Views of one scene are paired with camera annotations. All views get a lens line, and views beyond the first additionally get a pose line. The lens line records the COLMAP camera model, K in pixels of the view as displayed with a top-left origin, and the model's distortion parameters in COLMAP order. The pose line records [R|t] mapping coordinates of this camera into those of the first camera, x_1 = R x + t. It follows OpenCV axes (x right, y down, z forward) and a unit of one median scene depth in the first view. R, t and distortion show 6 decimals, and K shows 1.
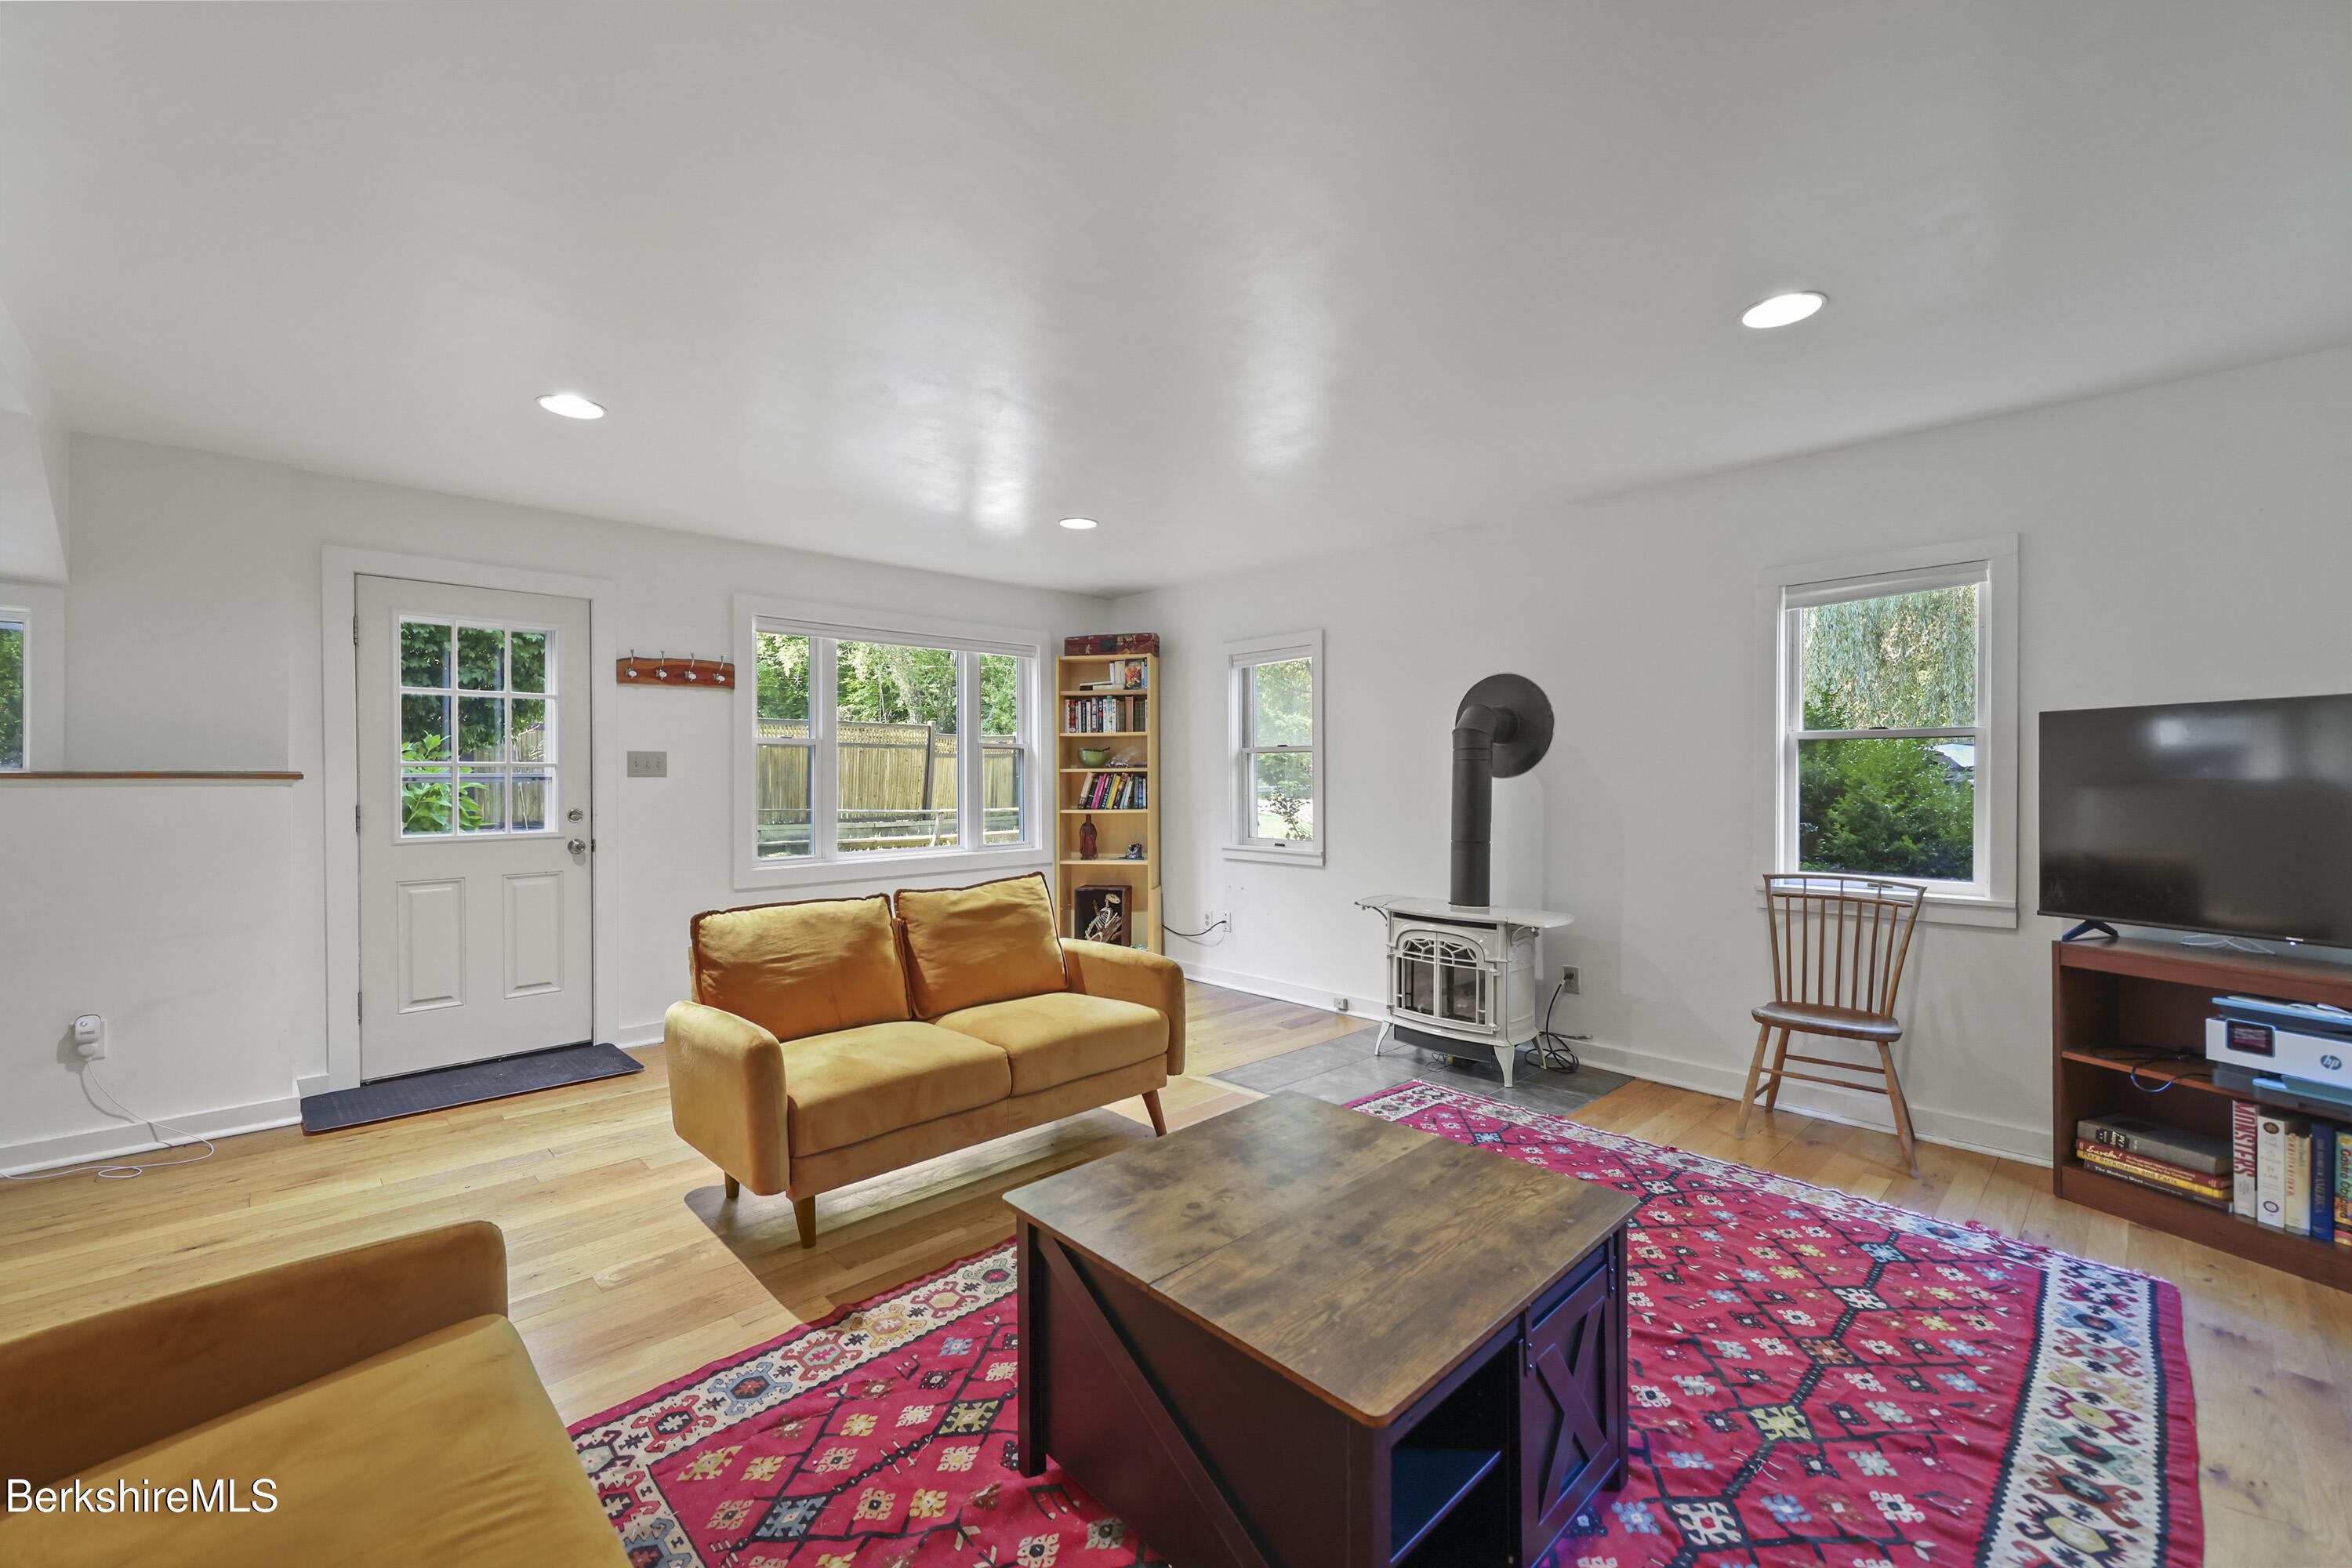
lens RADIAL K [[947.4, 0, 1190.2], [0, 947.4, 783.1], [0, 0, 1]] dist [-0.002919, 0.000622]
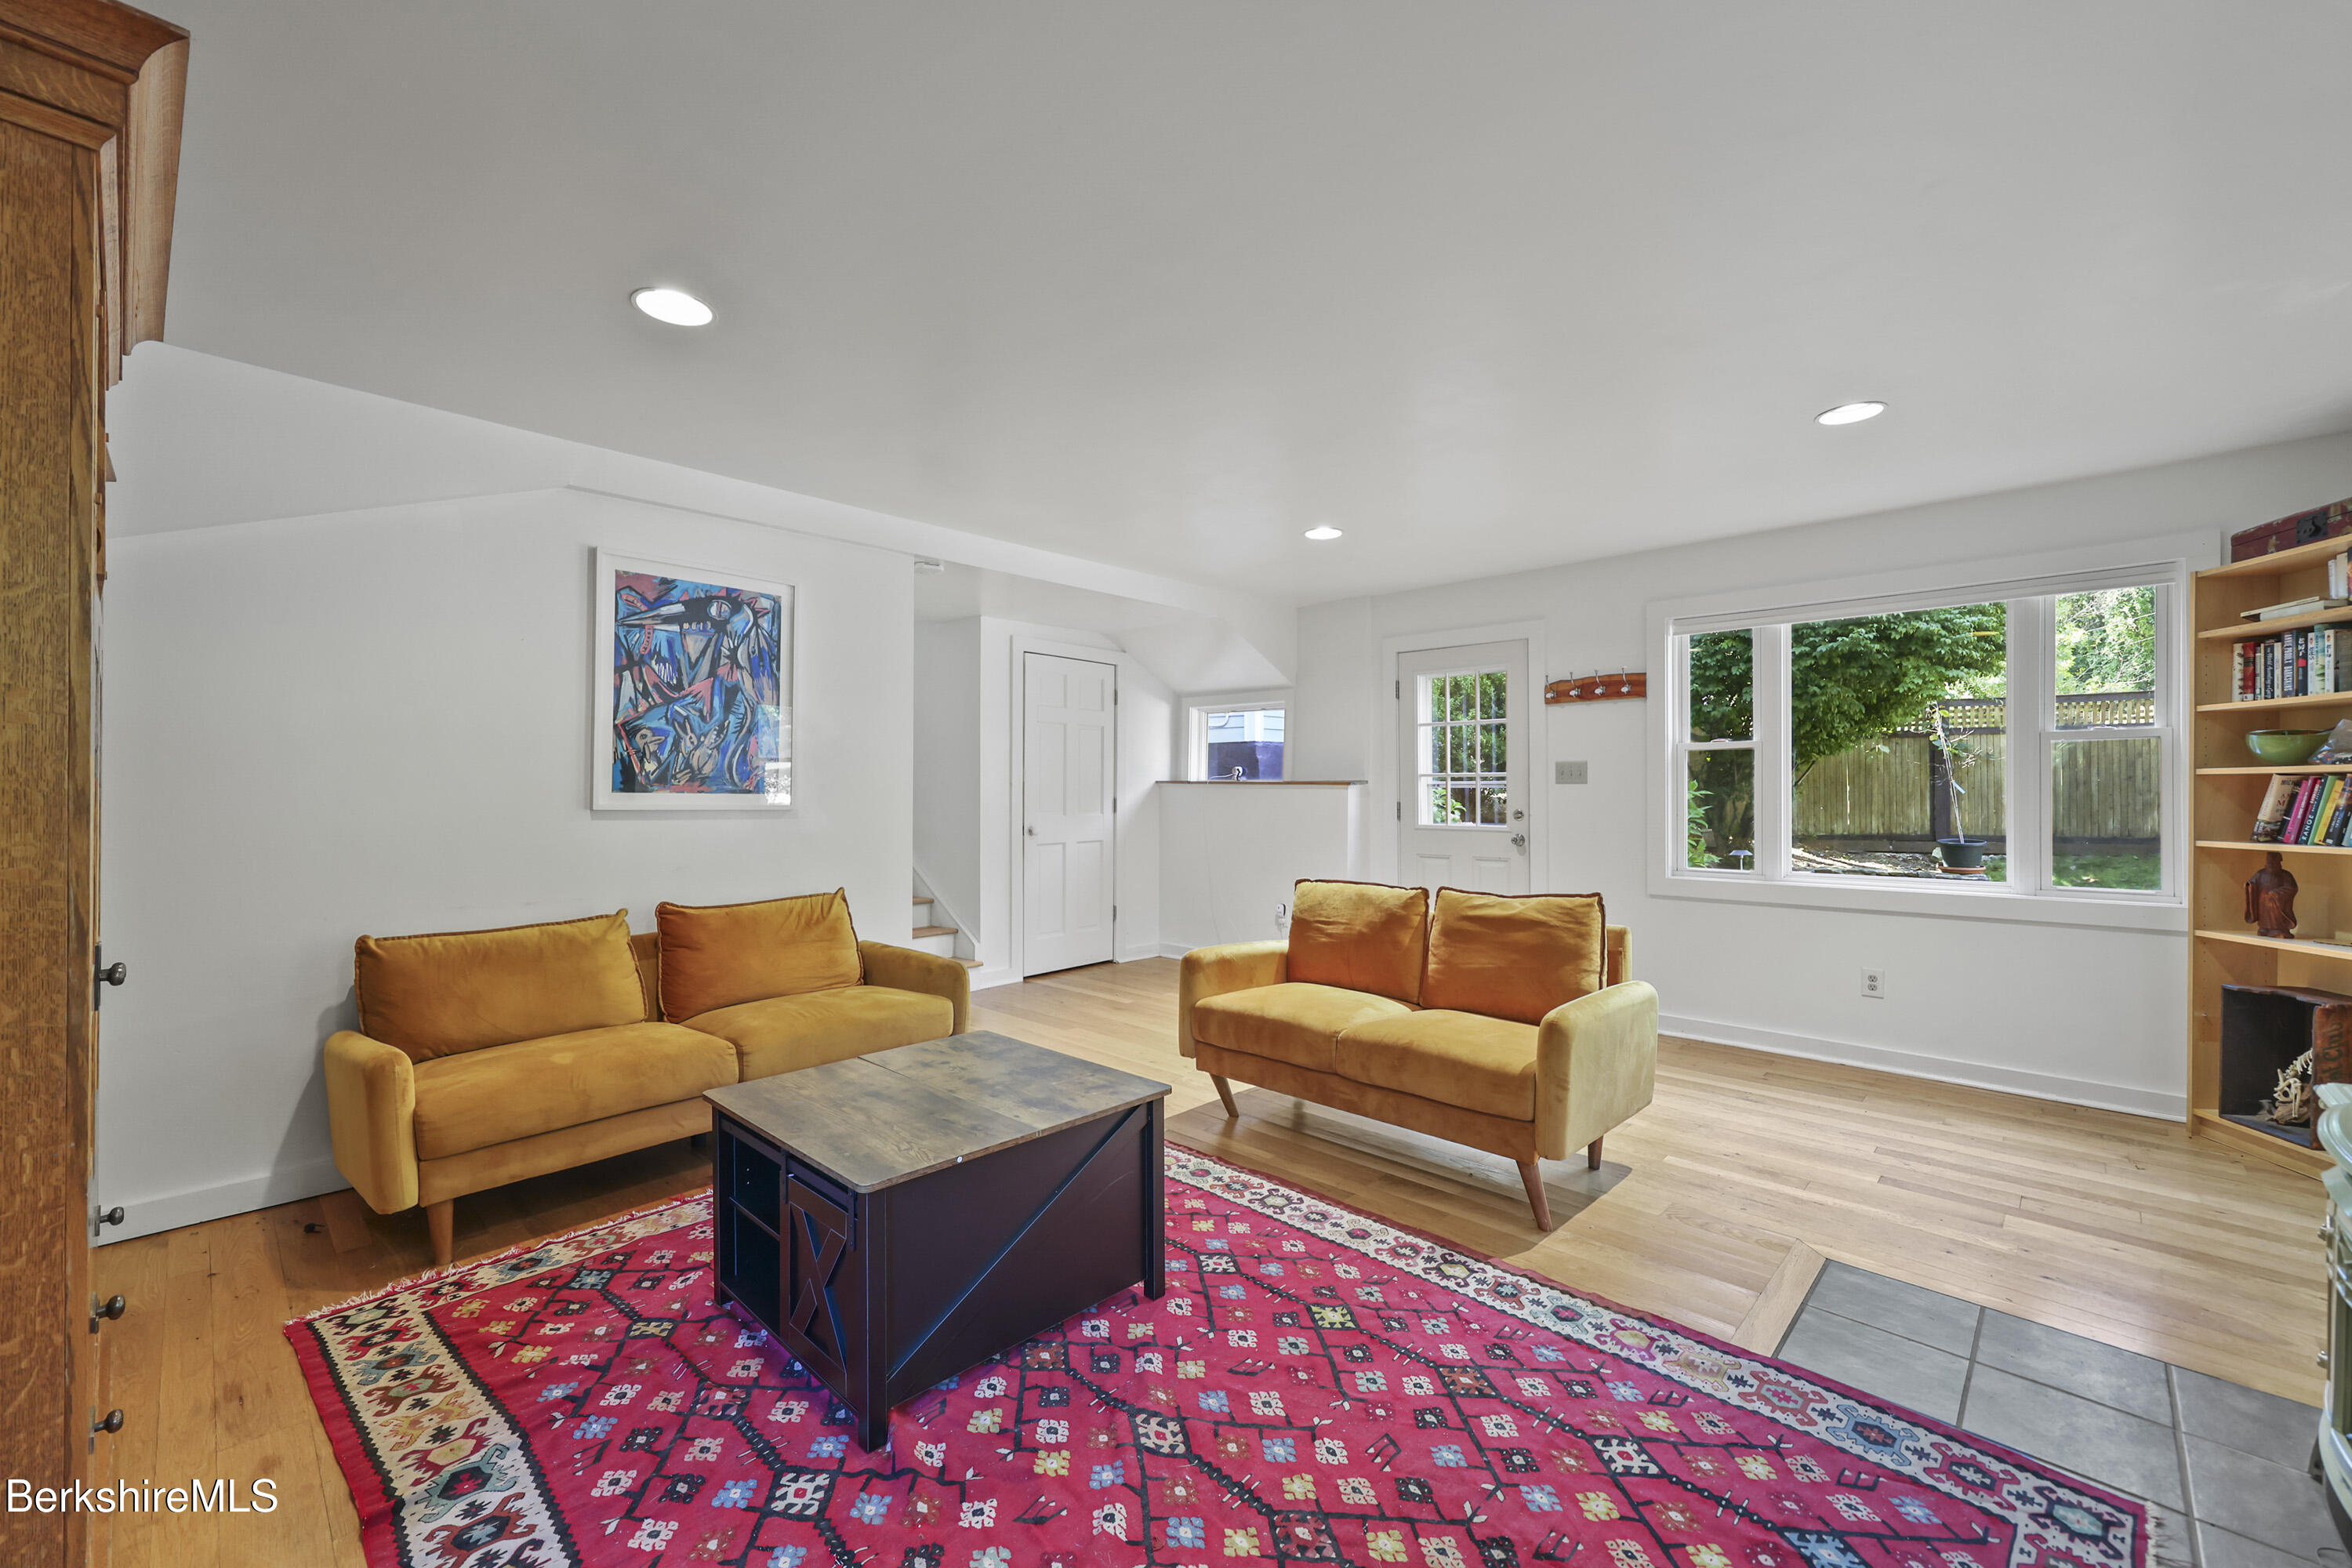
lens RADIAL K [[947.4, 0, 1162.5], [0, 947.4, 798.4], [0, 0, 1]] dist [-0.002919, 0.000622]
pose [[0.017422, 0.012036, -0.999776, 0.878988], [-0.007432, 0.999901, 0.011908, 0.001975], [0.999821, 0.007223, 0.017510, 0.762511]]
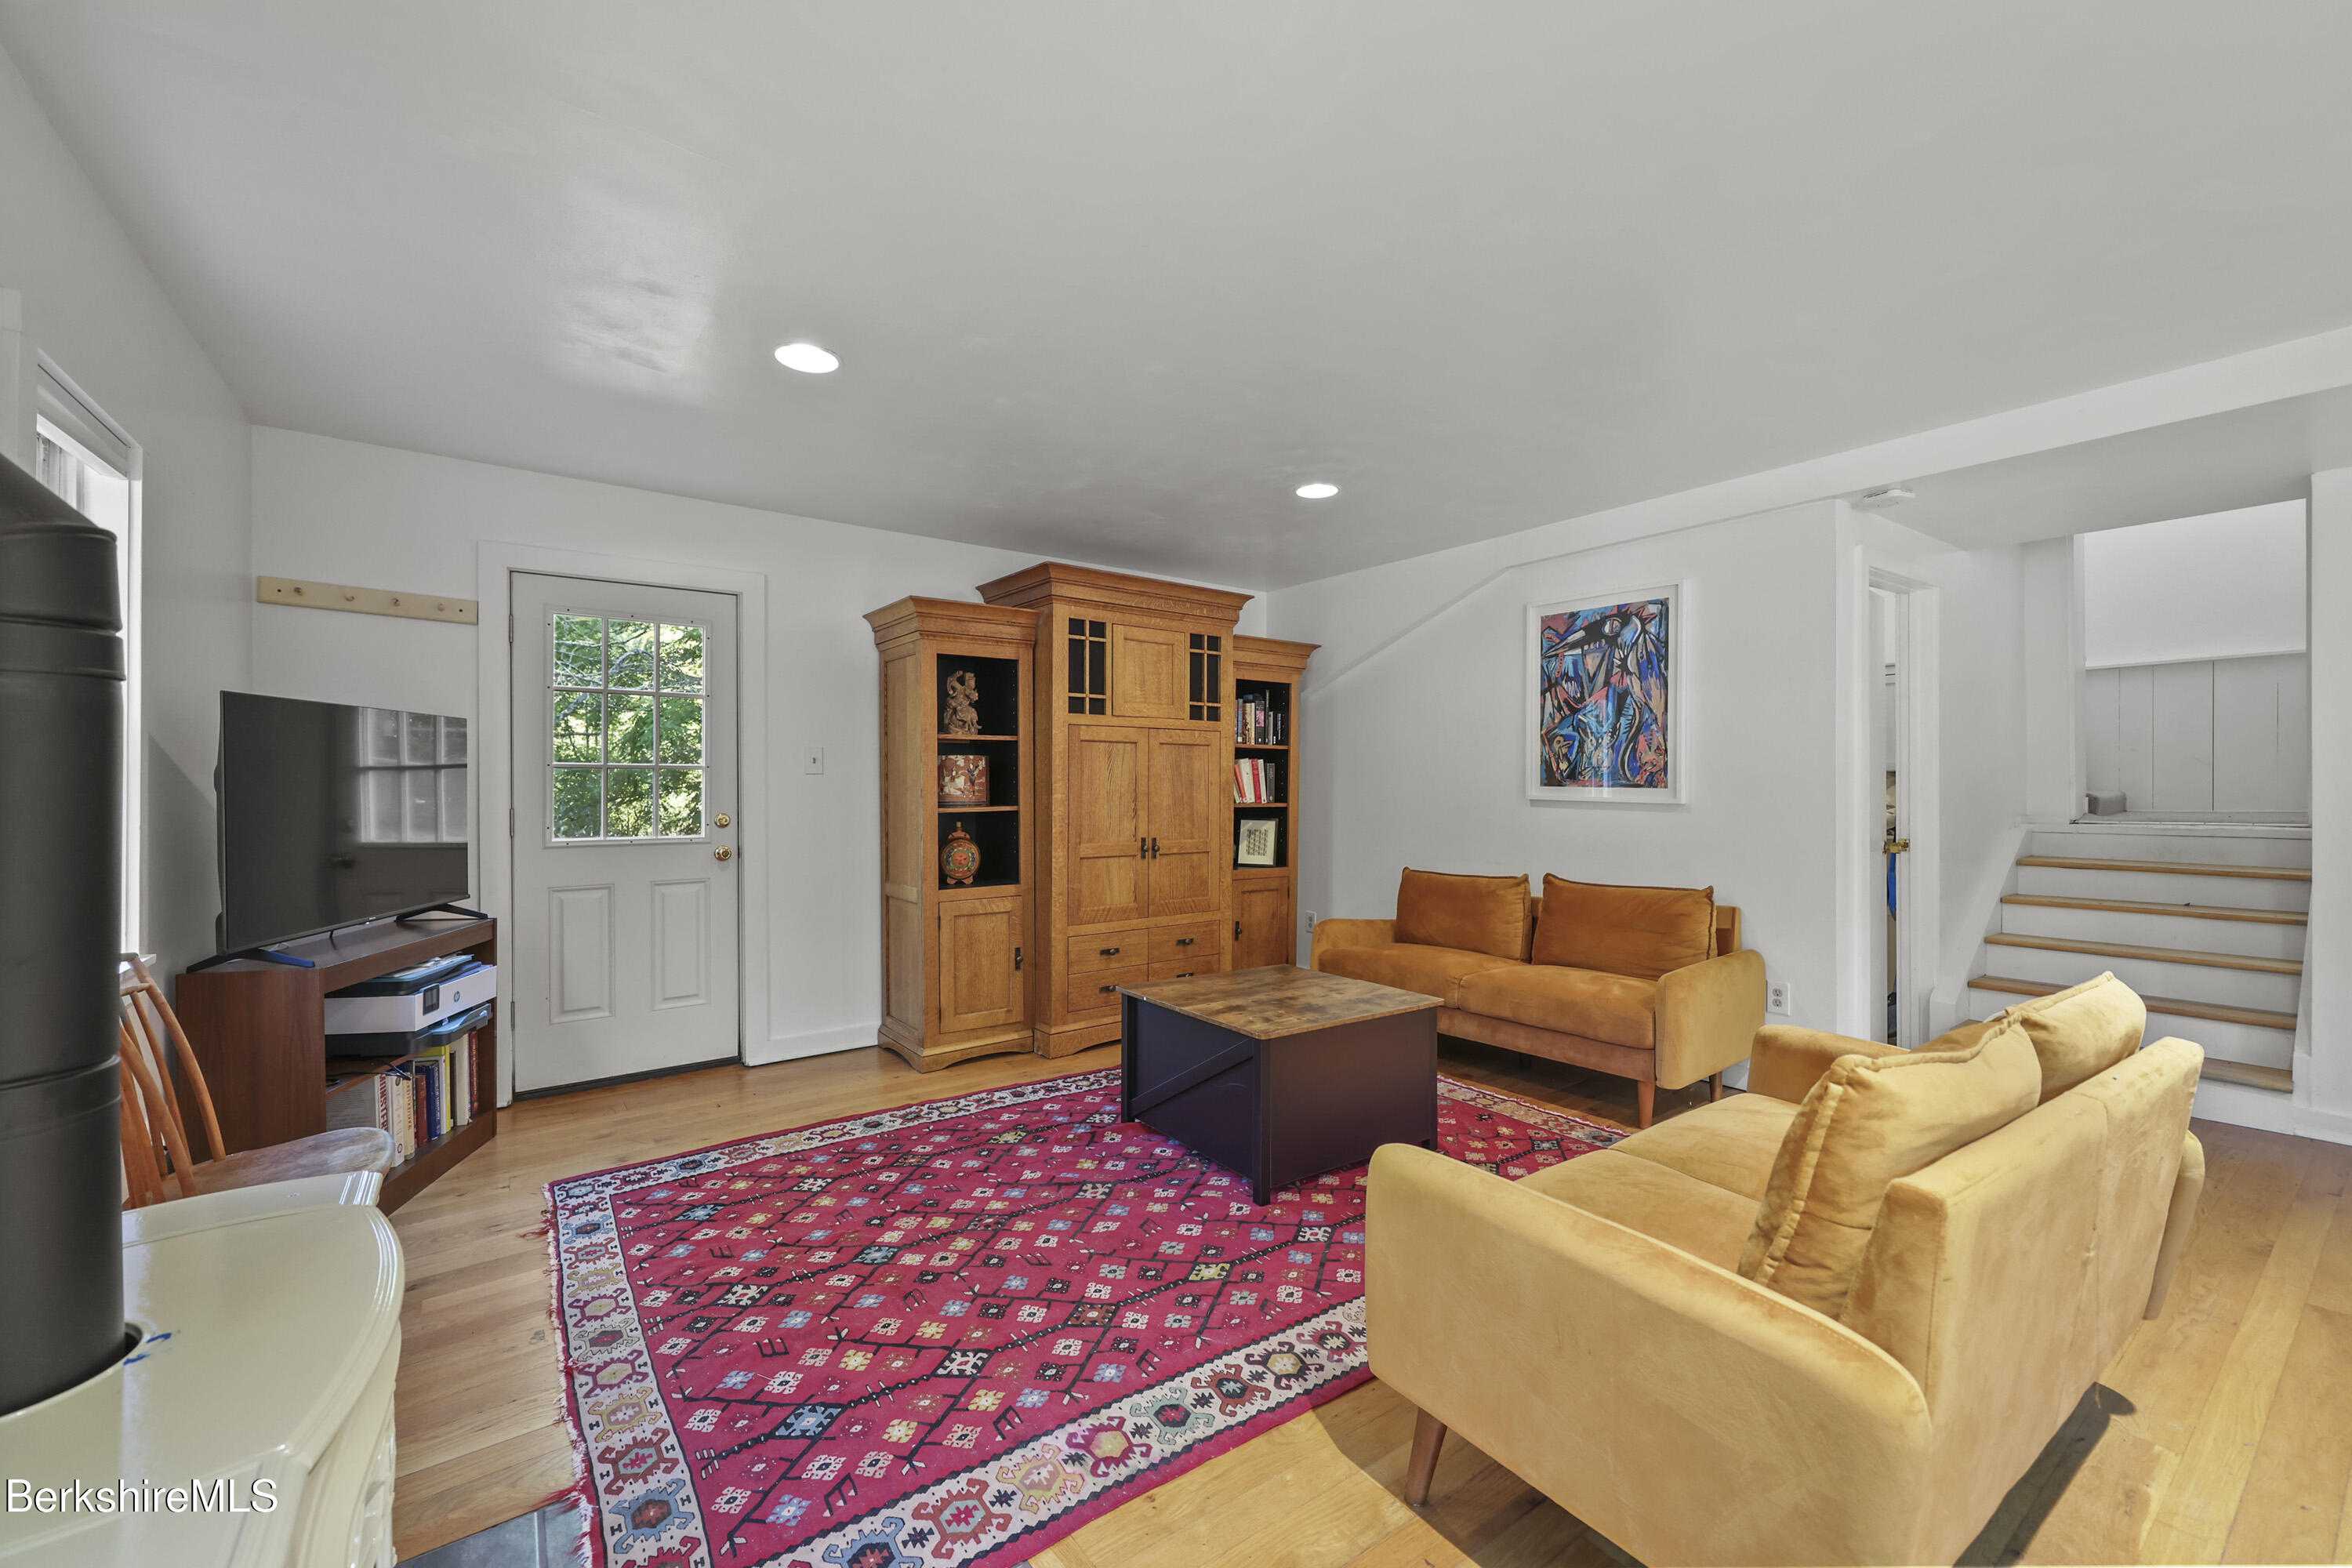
lens RADIAL K [[947.4, 0, 1179.2], [0, 947.4, 776.0], [0, 0, 1]] dist [-0.002919, 0.000622]
pose [[-0.987510, 0.004495, 0.157495, 0.013190], [0.003998, 0.999986, -0.003474, 0.000012], [-0.157508, -0.002801, -0.987514, 1.737614]]
